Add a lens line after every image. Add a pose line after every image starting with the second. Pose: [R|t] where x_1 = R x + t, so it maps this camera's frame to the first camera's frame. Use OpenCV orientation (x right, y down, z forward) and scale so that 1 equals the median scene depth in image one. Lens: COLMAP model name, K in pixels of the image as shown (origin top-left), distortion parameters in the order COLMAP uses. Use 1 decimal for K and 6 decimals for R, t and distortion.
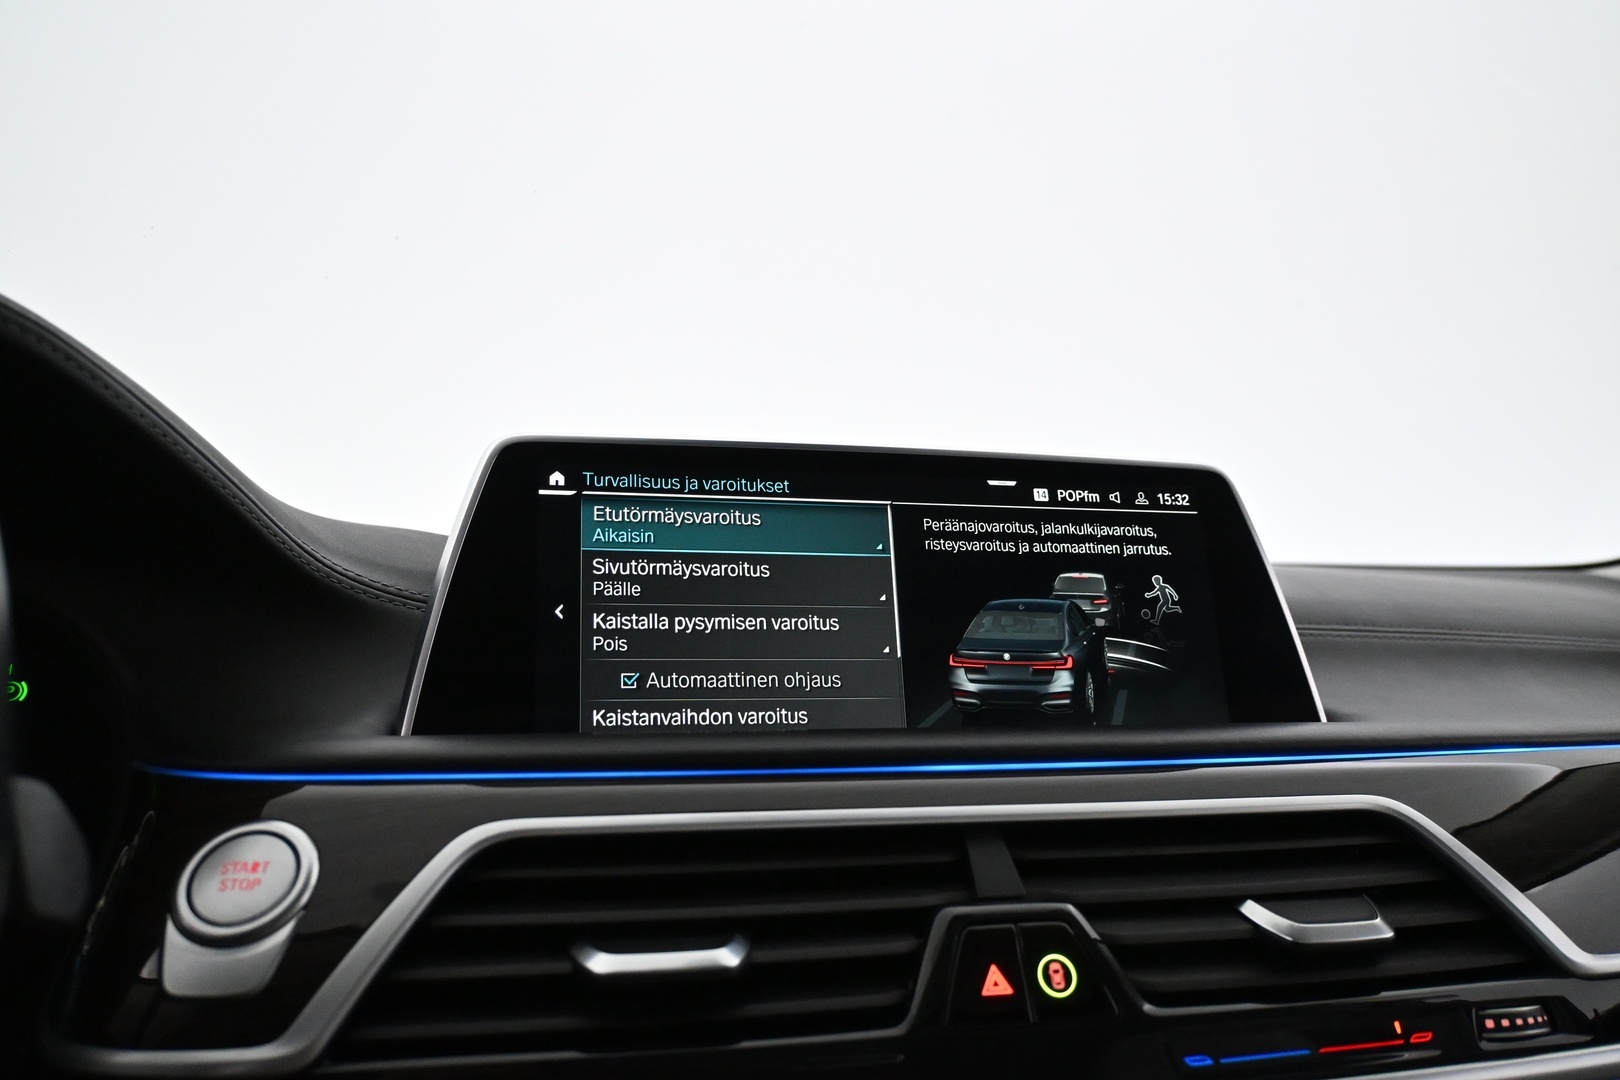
lens RADIAL K [[1219.0, 0, 810.6], [0, 1219.0, 540.7], [0, 0, 1]] dist [-0.021708, 0.024859]
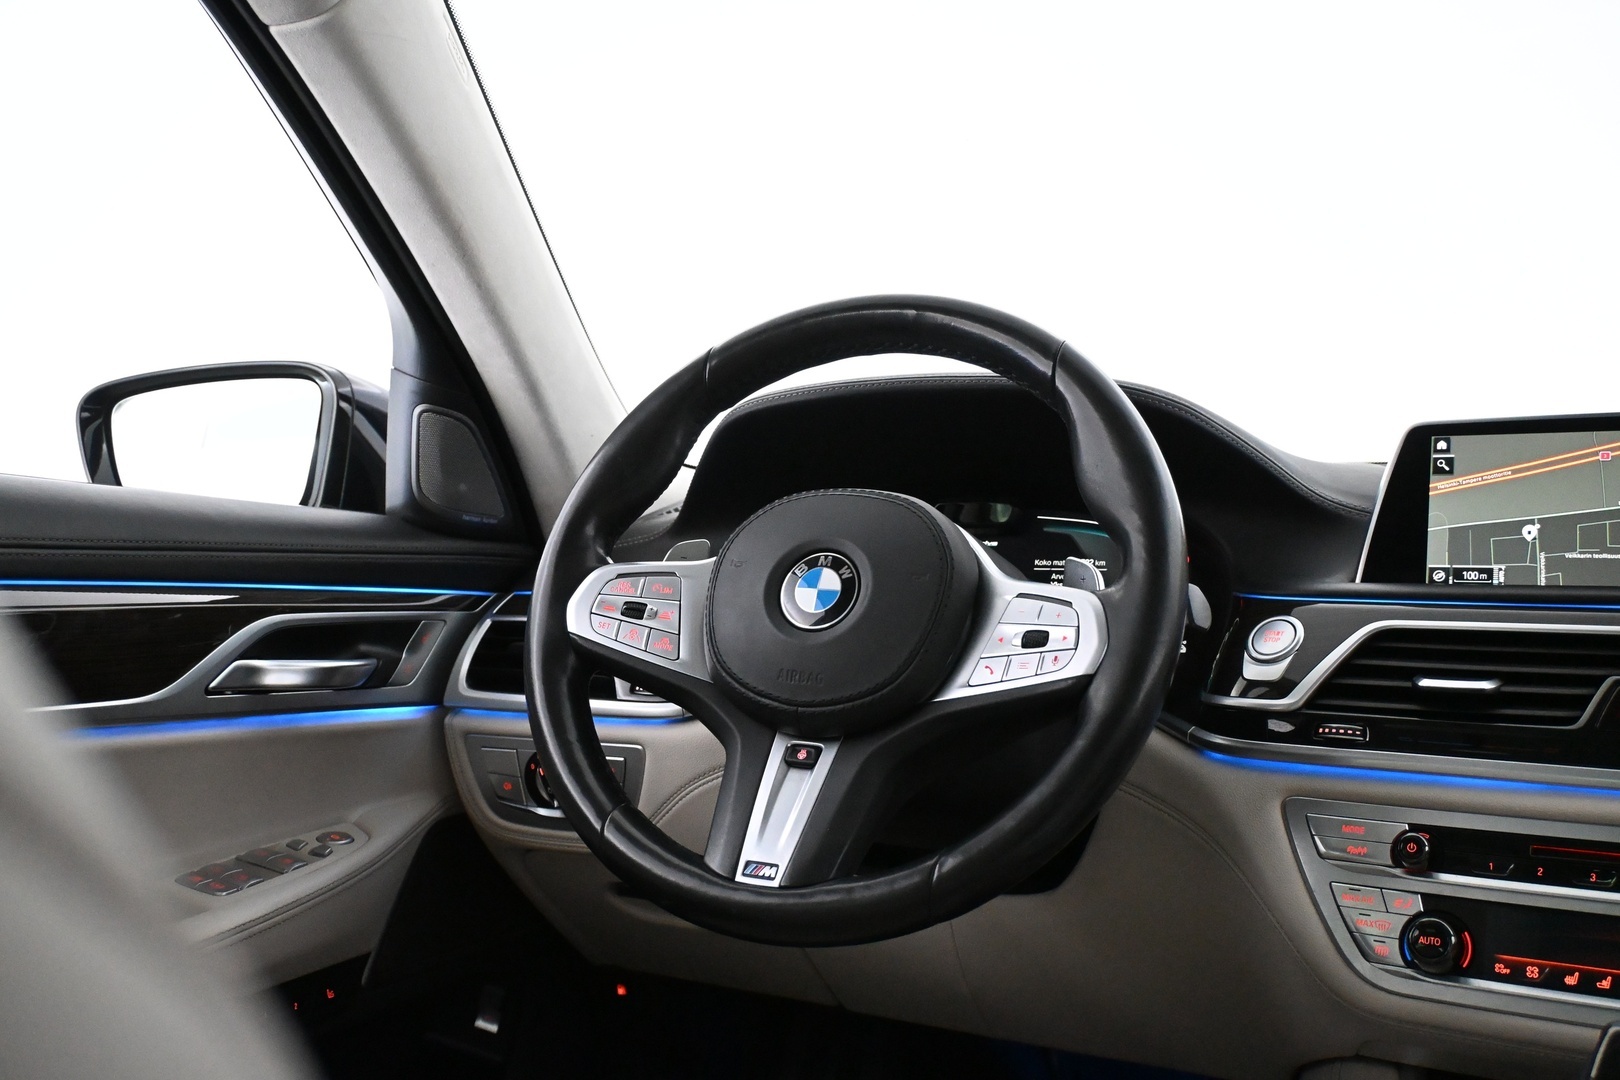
lens RADIAL K [[1545.6, 0, 806.1], [0, 1545.6, 533.5], [0, 0, 1]] dist [-0.017156, 0.000000]
pose [[0.689592, -0.003793, -0.724188, 0.937340], [0.064777, 0.996301, 0.056465, -0.130971], [0.721295, -0.085849, 0.687287, -1.475120]]
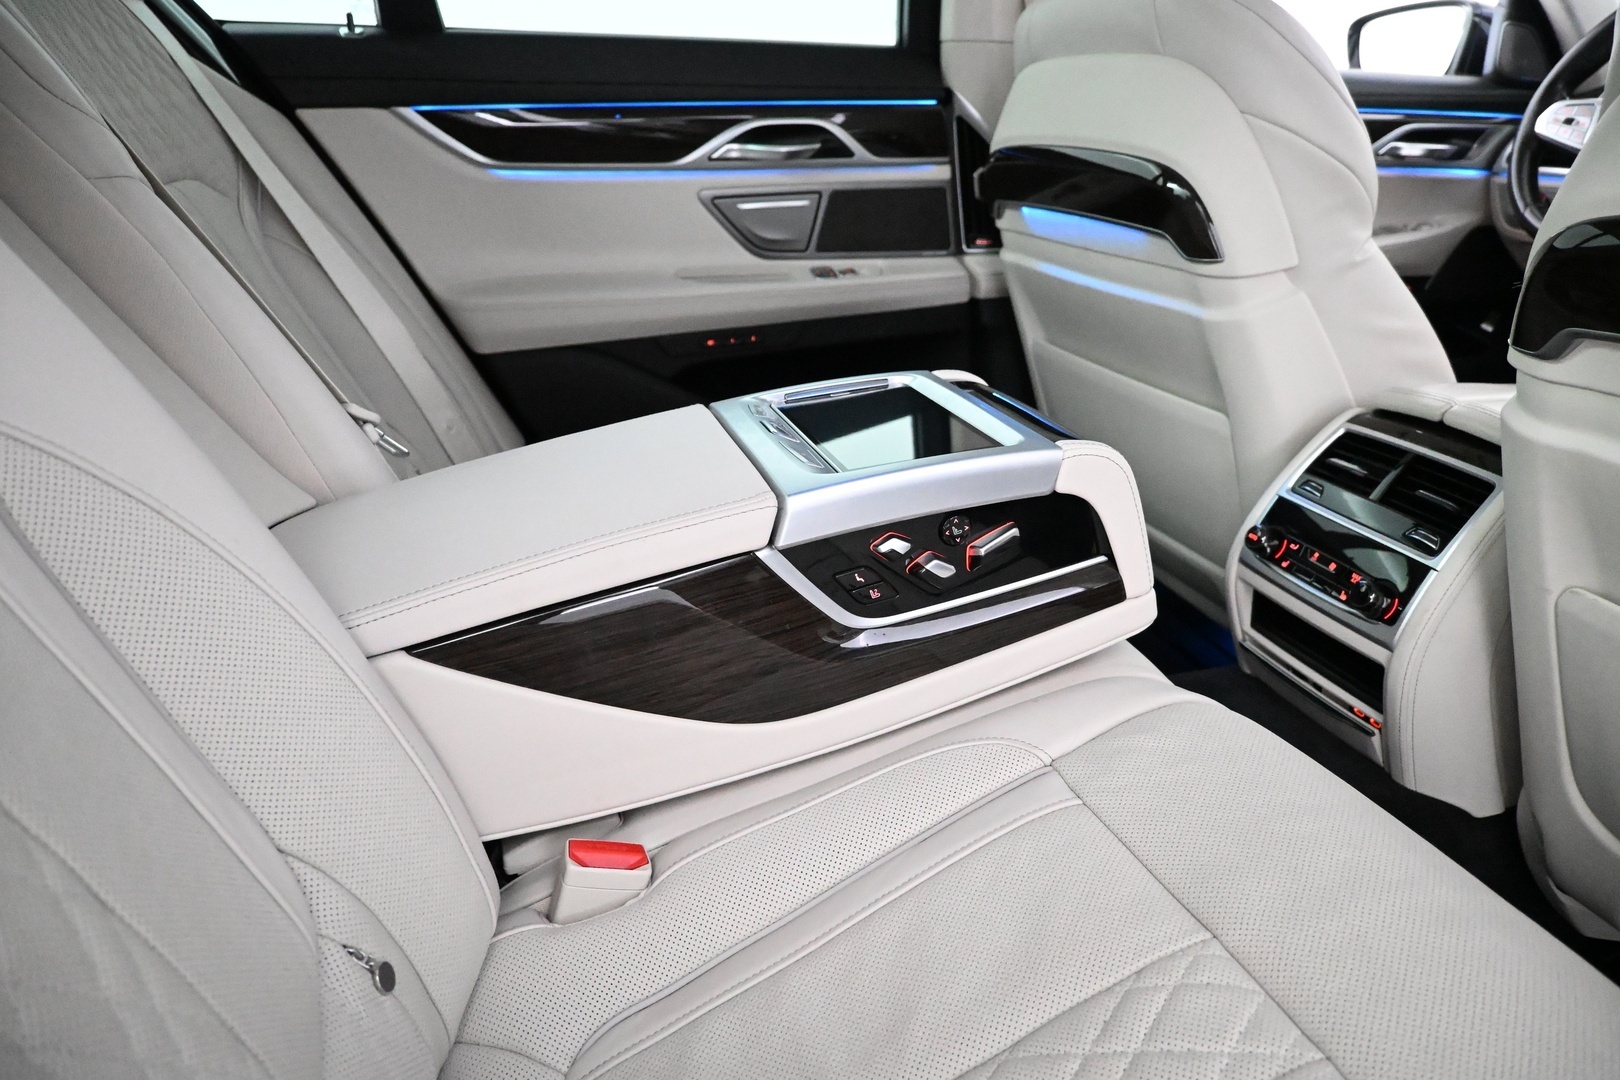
lens RADIAL K [[1089.0, 0, 803.3], [0, 1089.0, 530.4], [0, 0, 1]] dist [-0.004691, -0.002537]
pose [[-0.113758, 0.366252, -0.923536, 3.649506], [0.106571, 0.928705, 0.355175, -0.212504], [0.987776, -0.058019, -0.144680, -2.329769]]
